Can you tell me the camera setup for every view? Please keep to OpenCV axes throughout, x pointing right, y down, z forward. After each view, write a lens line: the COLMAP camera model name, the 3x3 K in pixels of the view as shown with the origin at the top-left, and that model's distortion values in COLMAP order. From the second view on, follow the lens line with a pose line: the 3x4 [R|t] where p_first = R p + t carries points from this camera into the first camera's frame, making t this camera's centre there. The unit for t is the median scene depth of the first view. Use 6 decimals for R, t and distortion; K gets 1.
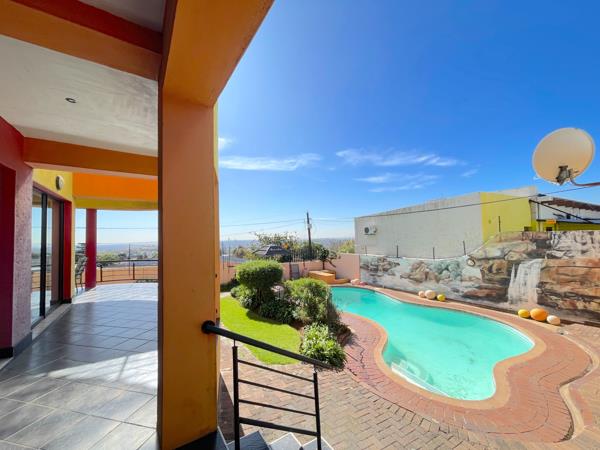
lens RADIAL K [[242.9, 0, 300.0], [0, 242.9, 225.0], [0, 0, 1]] dist [0.005111, 0.000010]
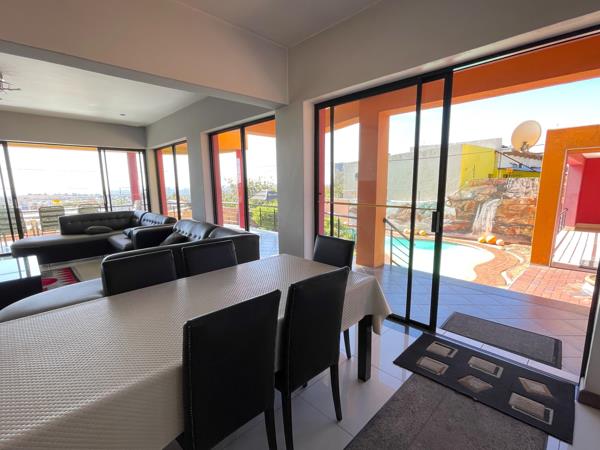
lens RADIAL K [[284.6, 0, 300.0], [0, 284.6, 225.0], [0, 0, 1]] dist [0.001506, 0.000554]
pose [[0.981871, -0.025197, 0.187866, -0.351042], [-0.011799, 0.981078, 0.193251, -0.008289], [-0.189181, -0.191964, 0.962996, -0.298801]]
